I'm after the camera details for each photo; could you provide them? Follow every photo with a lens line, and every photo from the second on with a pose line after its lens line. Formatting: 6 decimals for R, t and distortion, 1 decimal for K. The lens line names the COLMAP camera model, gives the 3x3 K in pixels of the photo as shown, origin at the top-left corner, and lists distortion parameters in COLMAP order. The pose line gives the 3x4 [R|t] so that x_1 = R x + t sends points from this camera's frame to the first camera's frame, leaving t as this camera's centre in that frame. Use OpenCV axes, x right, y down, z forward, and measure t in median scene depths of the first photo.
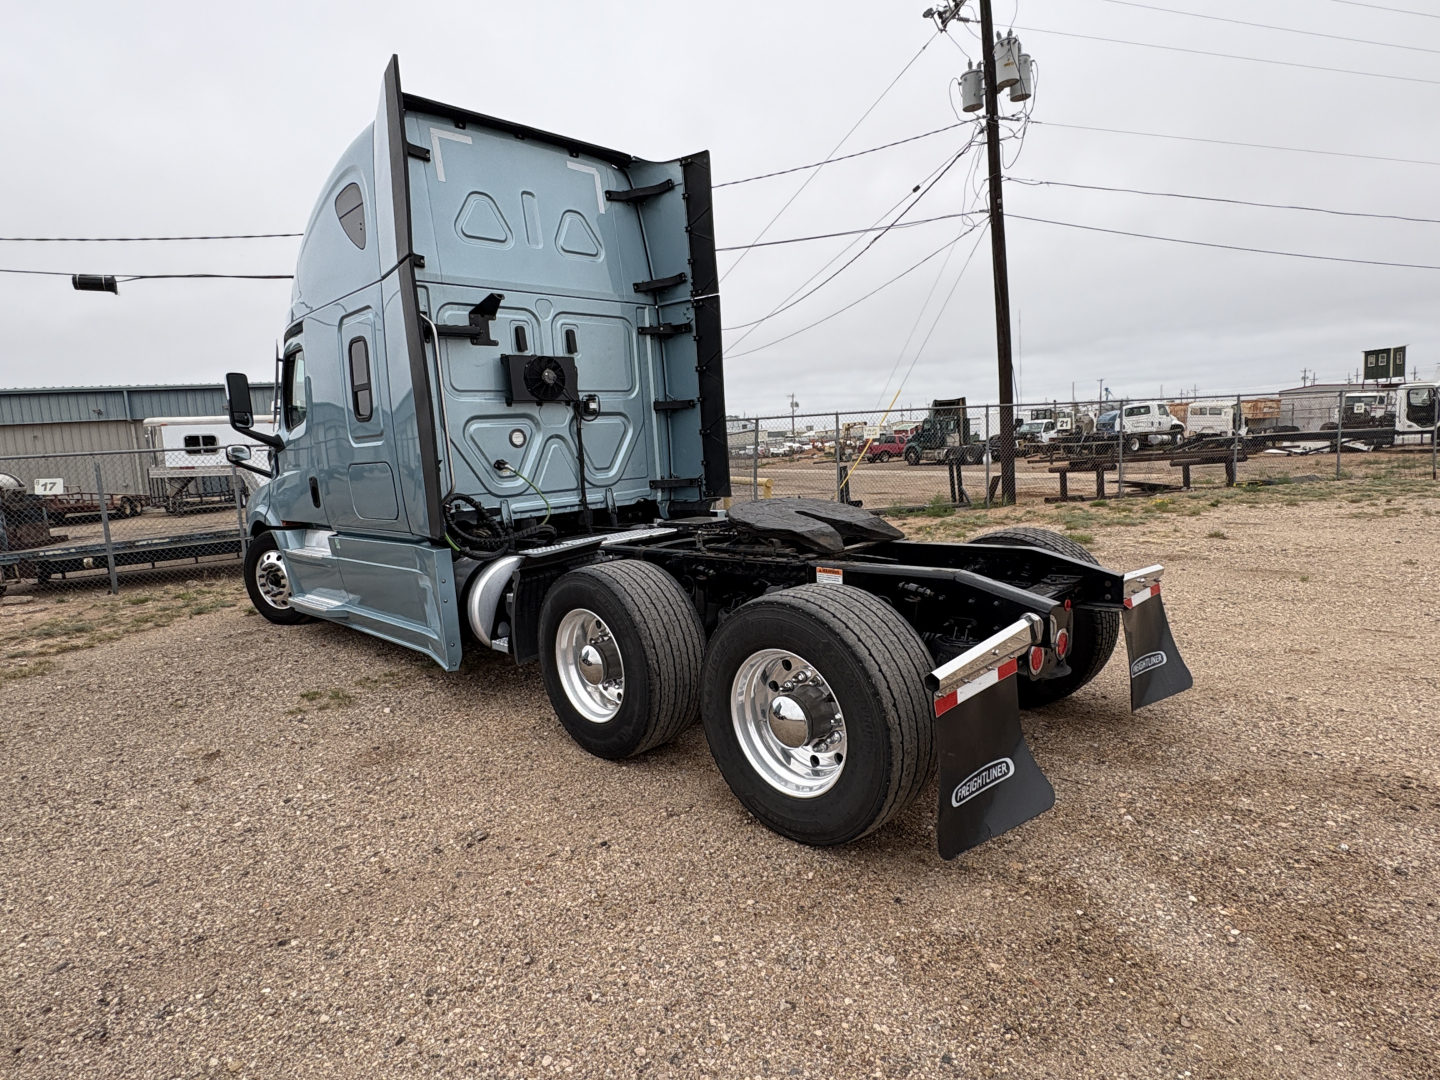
lens RADIAL K [[771.7, 0, 719.8], [0, 771.7, 537.3], [0, 0, 1]] dist [0.000819, -0.000119]
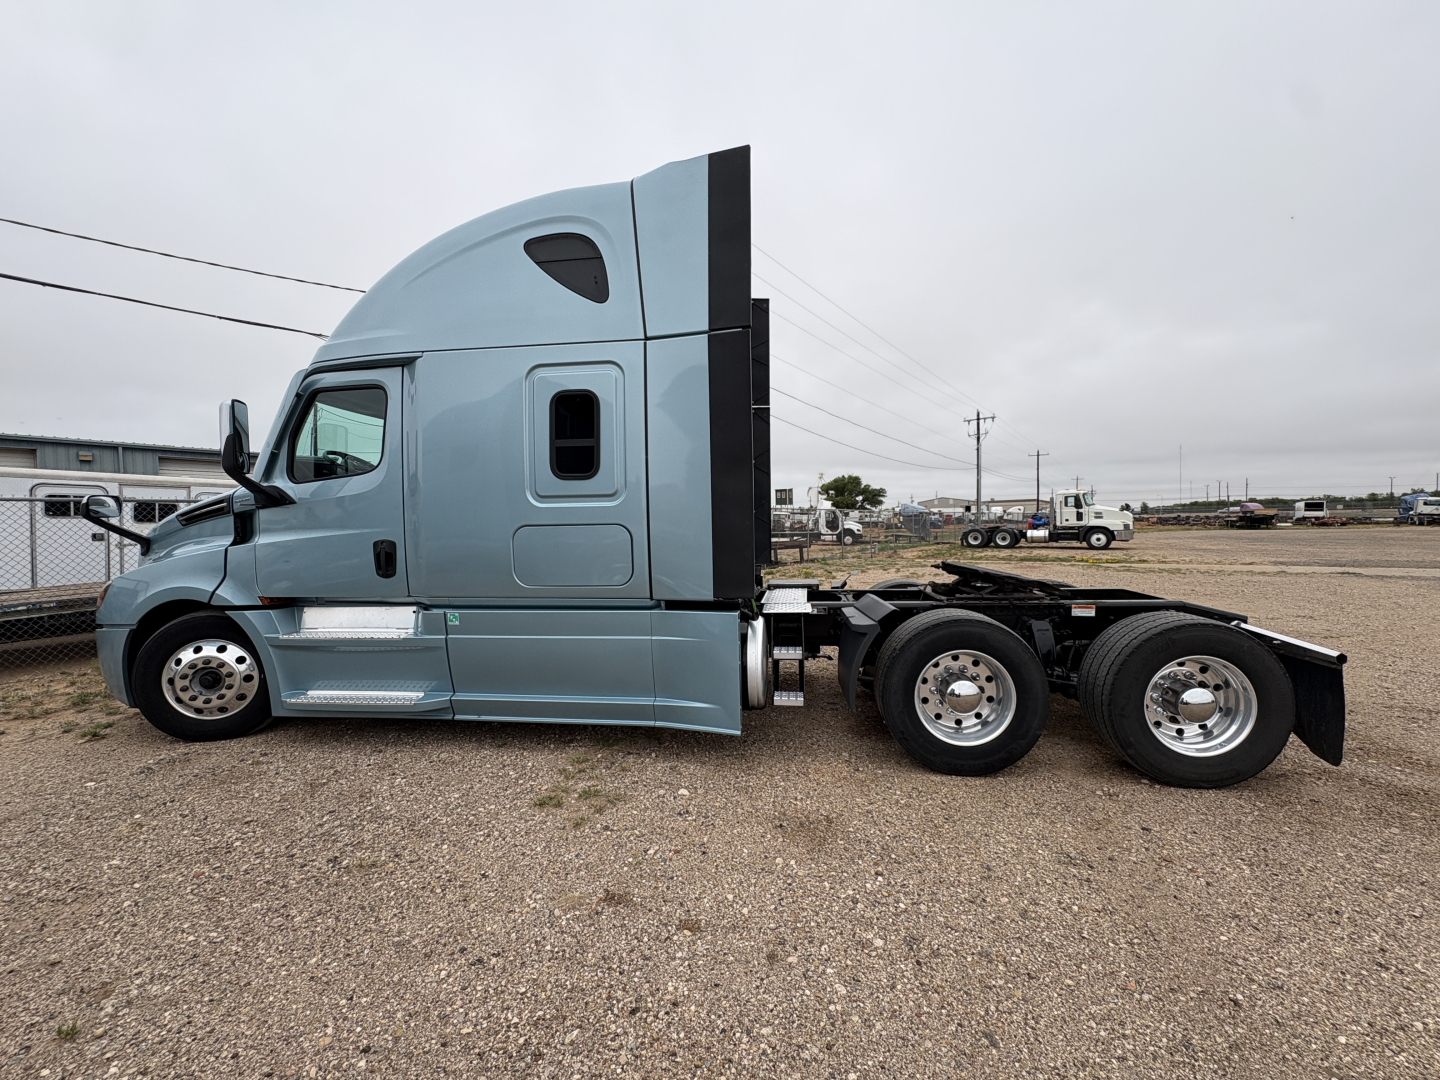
lens RADIAL K [[571.3, 0, 723.1], [0, 571.3, 538.2], [0, 0, 1]] dist [-0.000884, 0.000347]
pose [[0.794981, 0.026587, 0.606052, -0.839332], [0.042014, 0.994227, -0.098727, -0.007372], [-0.605178, 0.103948, 0.789274, 0.416661]]
